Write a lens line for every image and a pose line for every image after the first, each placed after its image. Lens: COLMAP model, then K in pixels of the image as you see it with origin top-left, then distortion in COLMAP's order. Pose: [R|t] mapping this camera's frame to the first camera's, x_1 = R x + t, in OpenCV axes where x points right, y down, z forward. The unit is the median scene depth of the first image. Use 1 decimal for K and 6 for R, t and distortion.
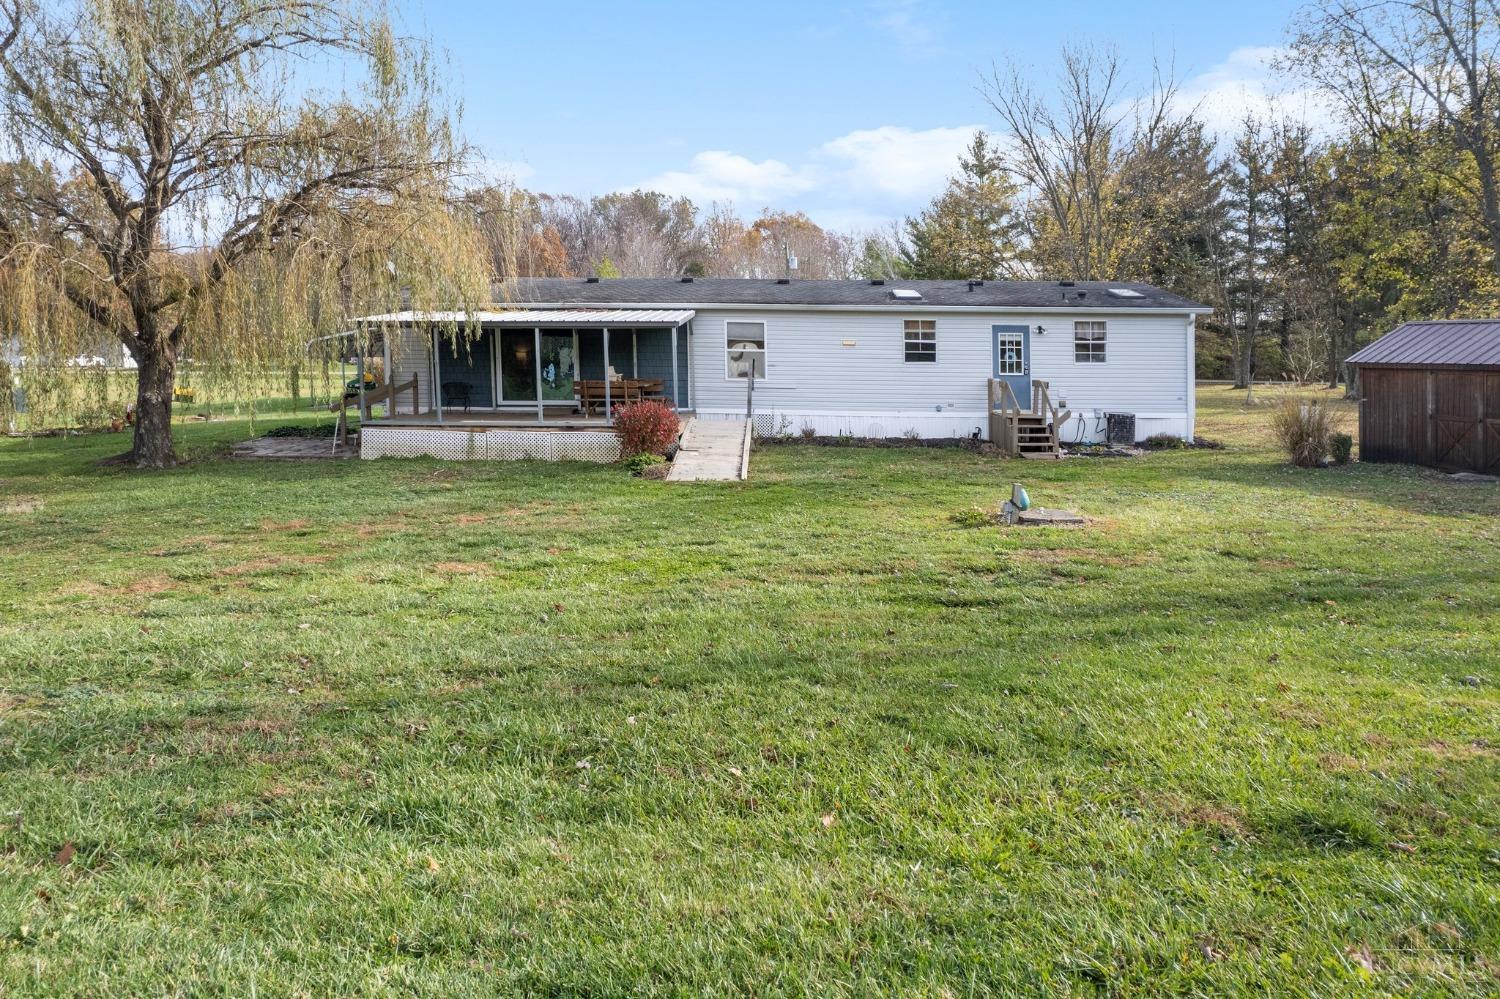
lens RADIAL K [[1000.7, 0, 745.8], [0, 1000.7, 497.7], [0, 0, 1]] dist [-0.032150, 0.004696]
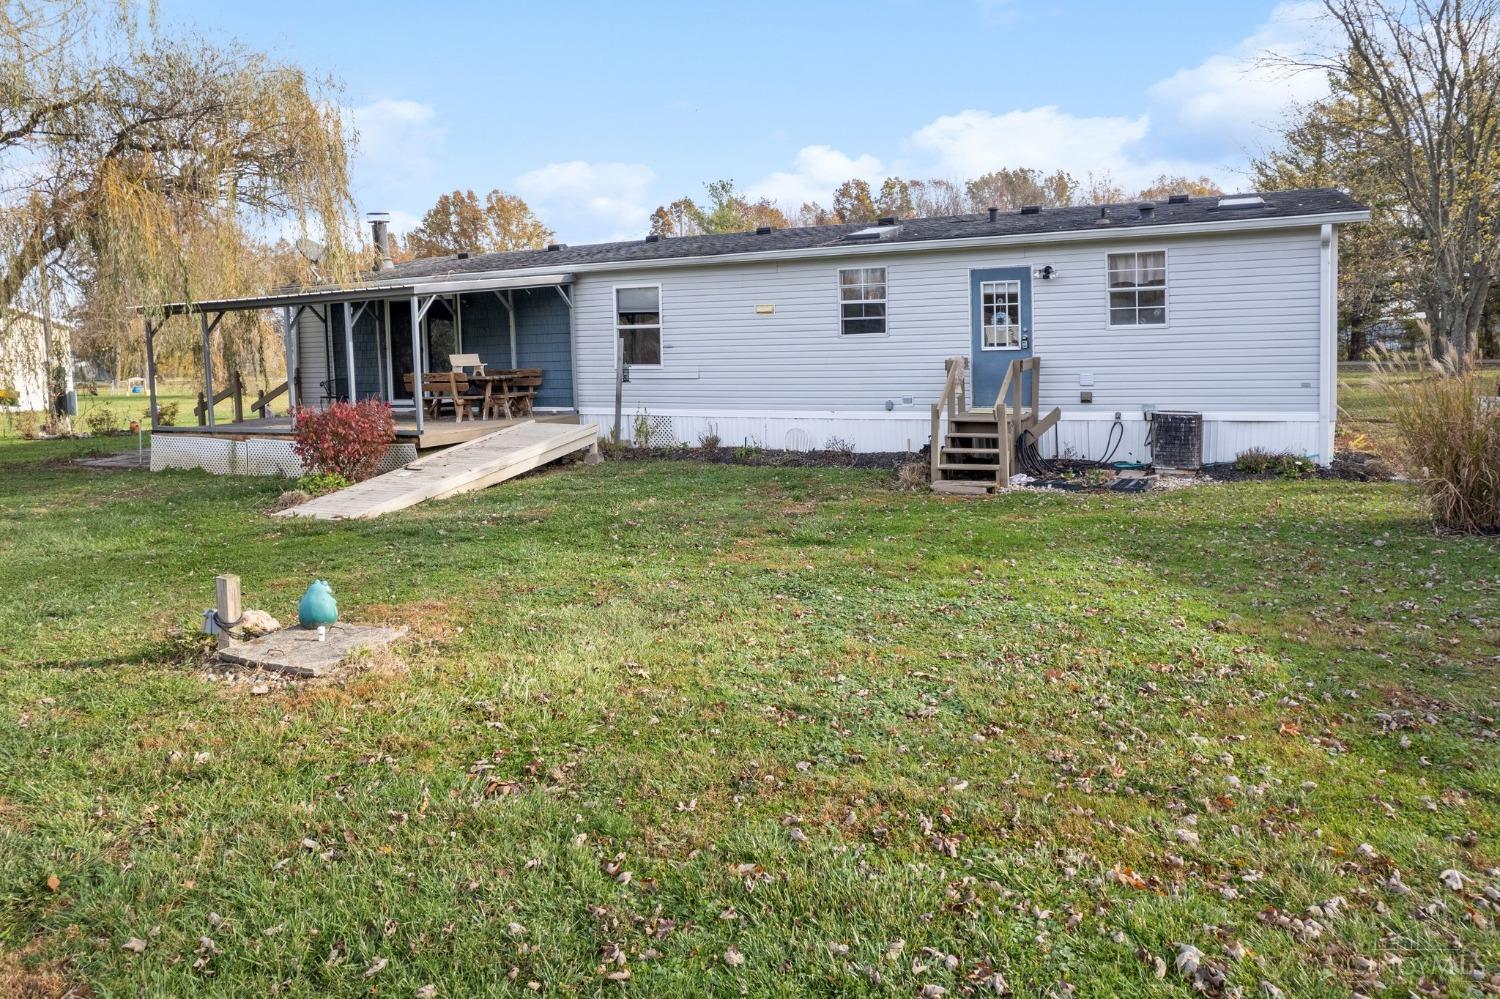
lens RADIAL K [[1000.7, 0, 758.3], [0, 1000.7, 506.6], [0, 0, 1]] dist [-0.032150, 0.004696]
pose [[0.916541, 0.034602, -0.398441, 0.376421], [-0.029098, 0.999379, 0.019855, -0.035370], [0.398881, -0.006604, 0.916979, 0.382851]]
